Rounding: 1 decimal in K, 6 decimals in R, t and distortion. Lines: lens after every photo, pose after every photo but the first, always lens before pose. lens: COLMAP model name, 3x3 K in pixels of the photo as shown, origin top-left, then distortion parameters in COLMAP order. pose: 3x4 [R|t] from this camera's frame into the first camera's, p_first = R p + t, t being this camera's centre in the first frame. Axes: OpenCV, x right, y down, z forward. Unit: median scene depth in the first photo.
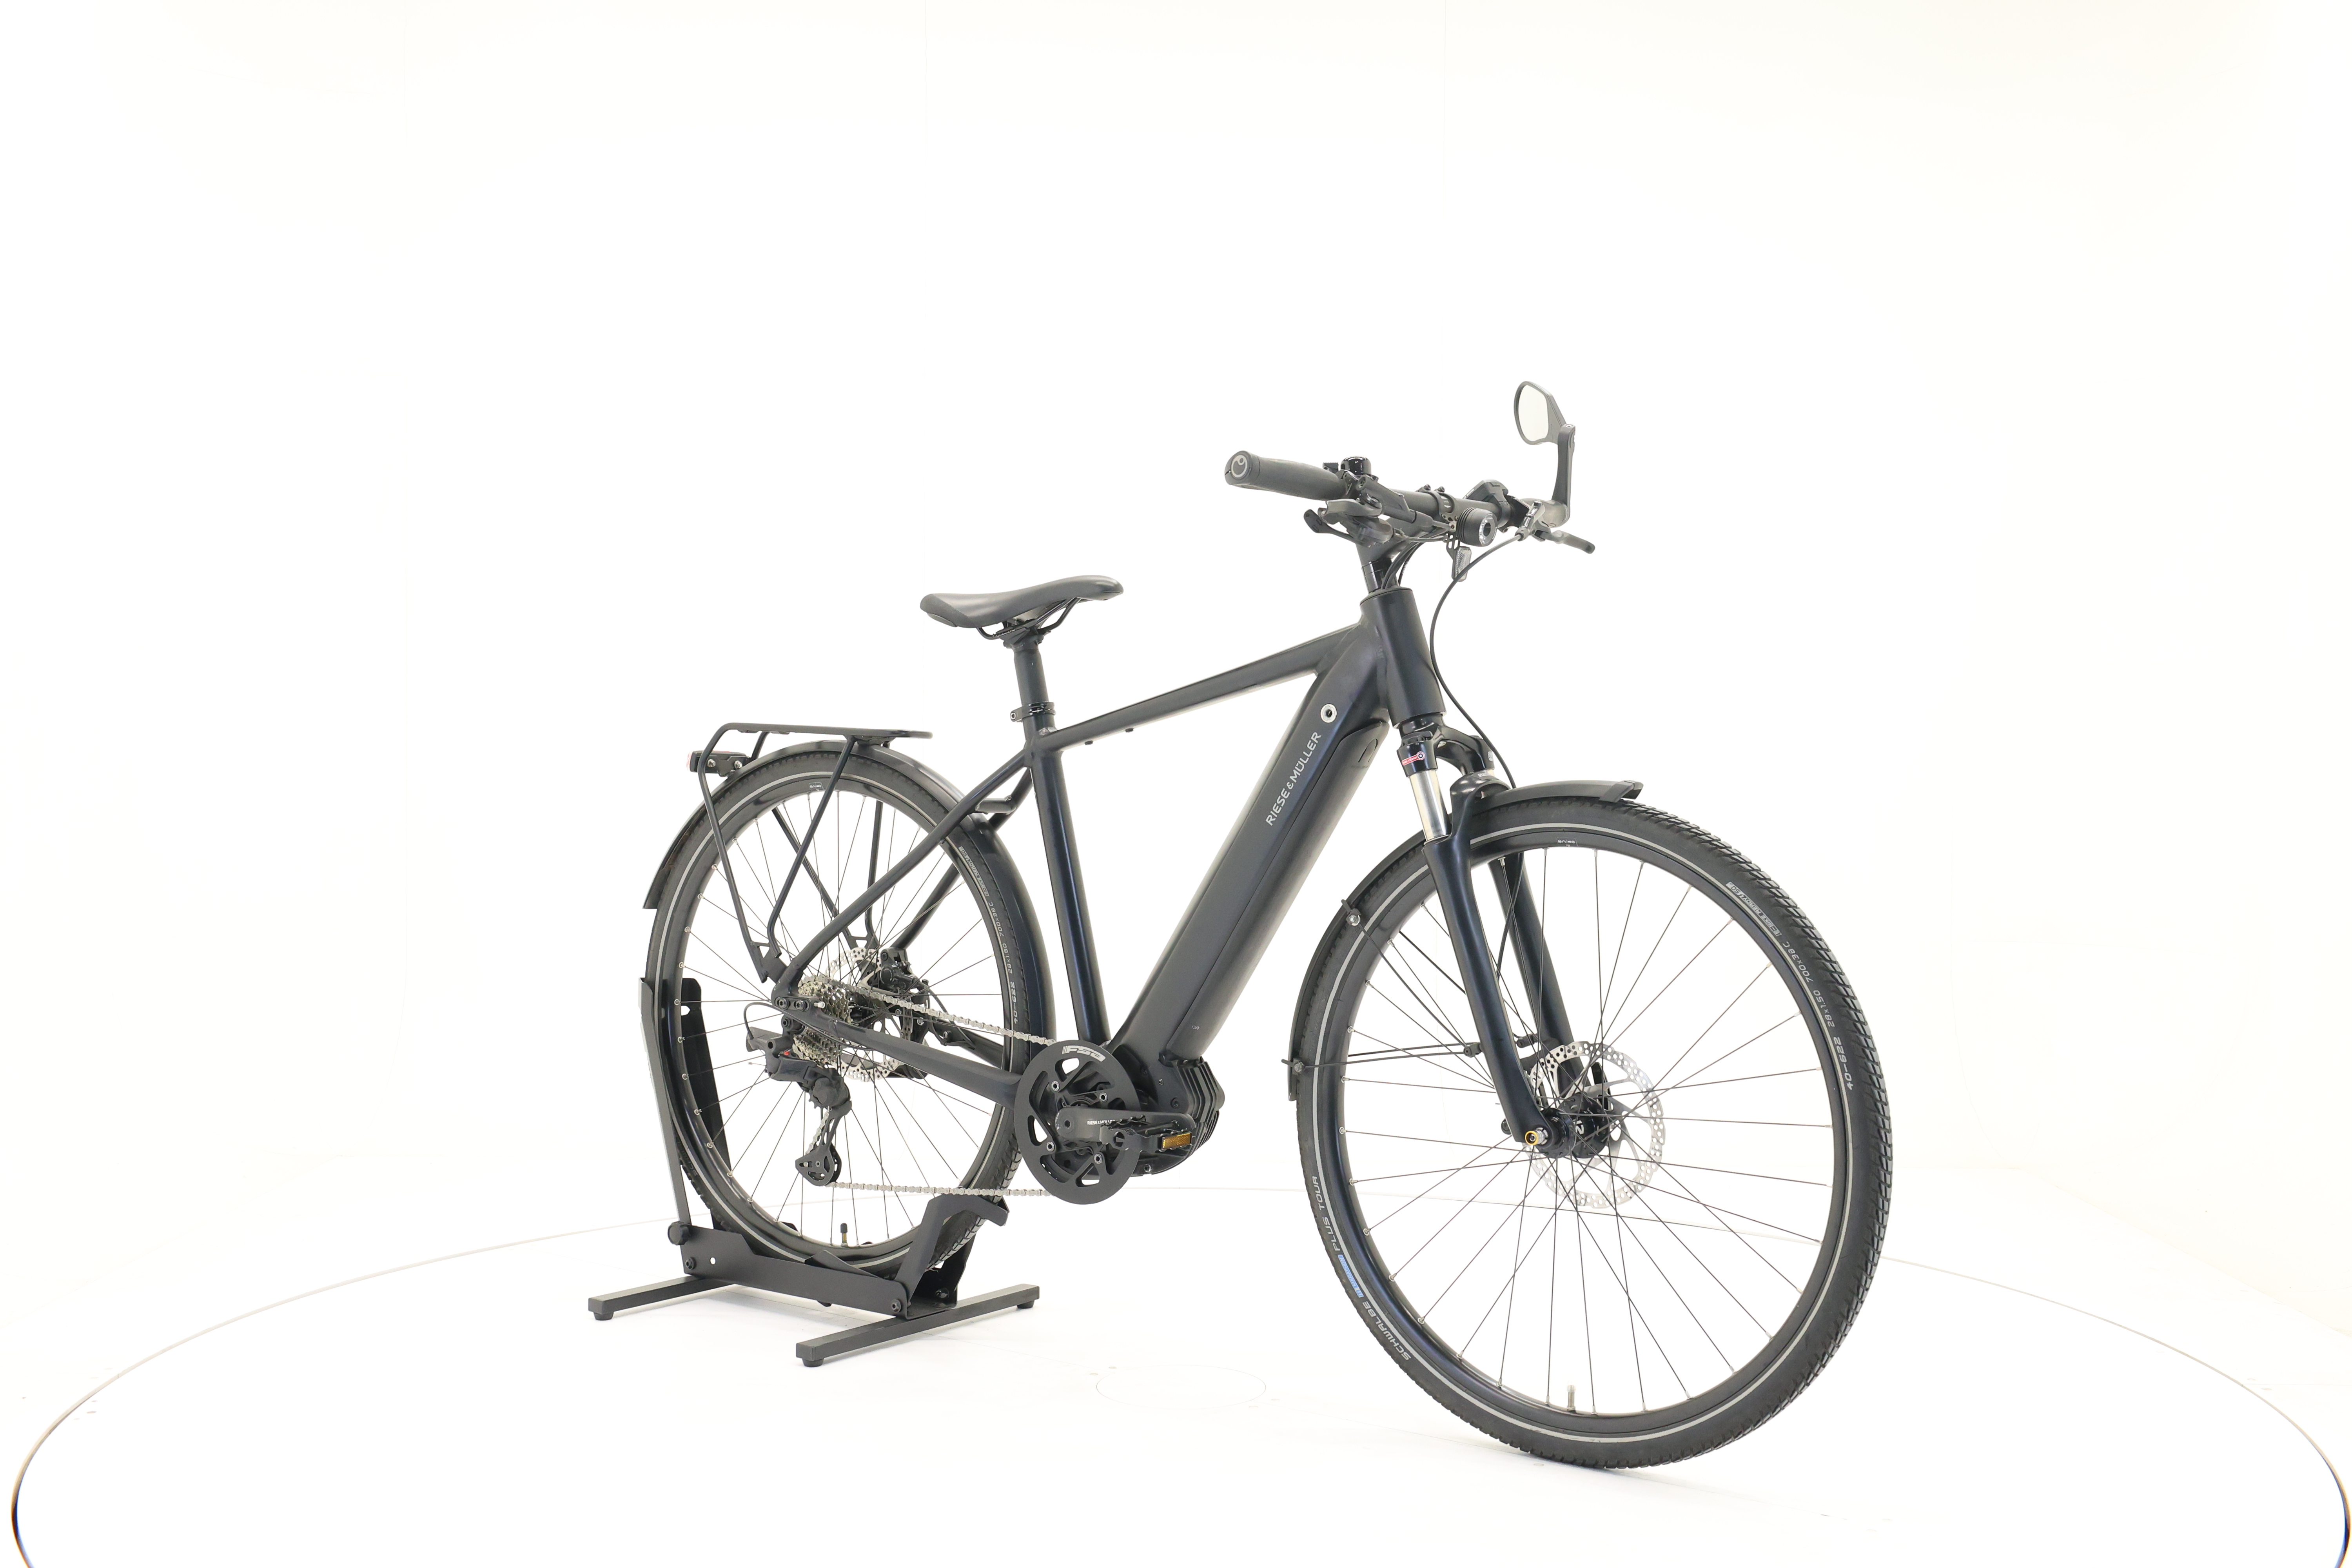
lens RADIAL K [[2542.5, 0, 1175.8], [0, 2542.5, 778.0], [0, 0, 1]] dist [-0.002660, 0.000000]
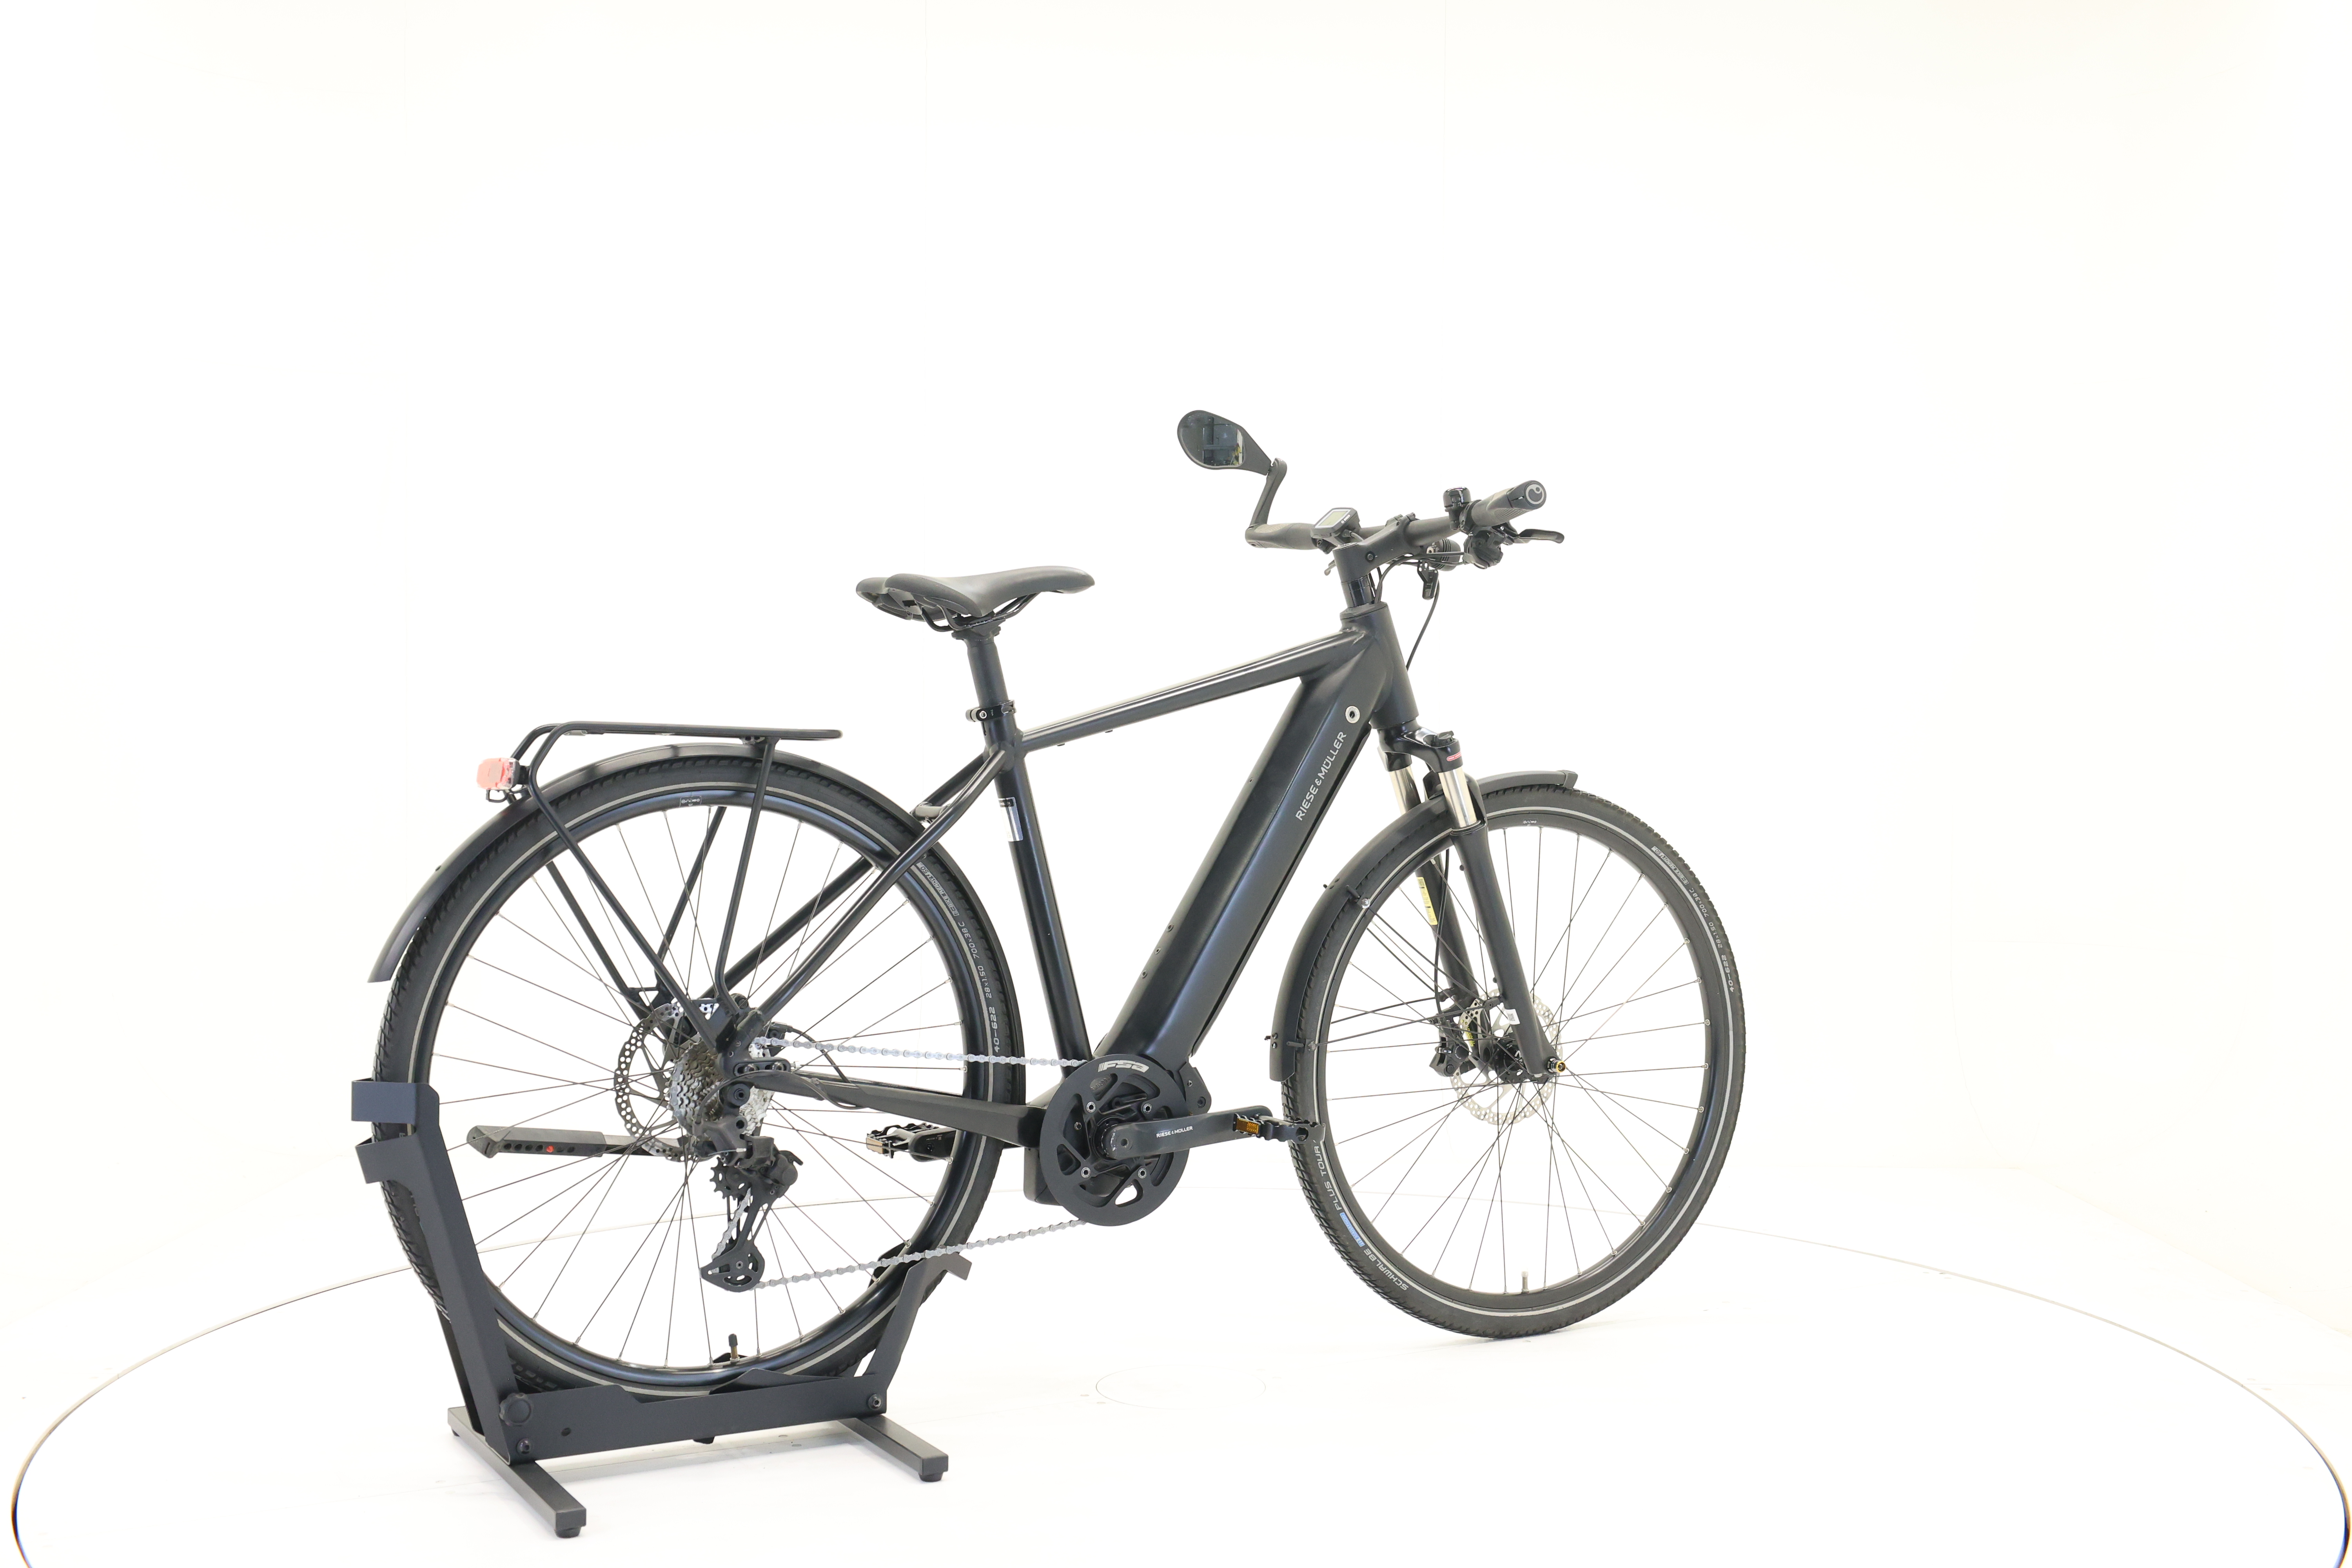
lens RADIAL K [[2542.5, 0, 1170.8], [0, 2542.5, 777.4], [0, 0, 1]] dist [-0.002660, 0.000000]
pose [[0.395825, -0.020034, 0.918108, -0.898235], [0.017811, 0.999741, 0.014137, -0.014290], [-0.918153, 0.010757, 0.396079, 0.594663]]
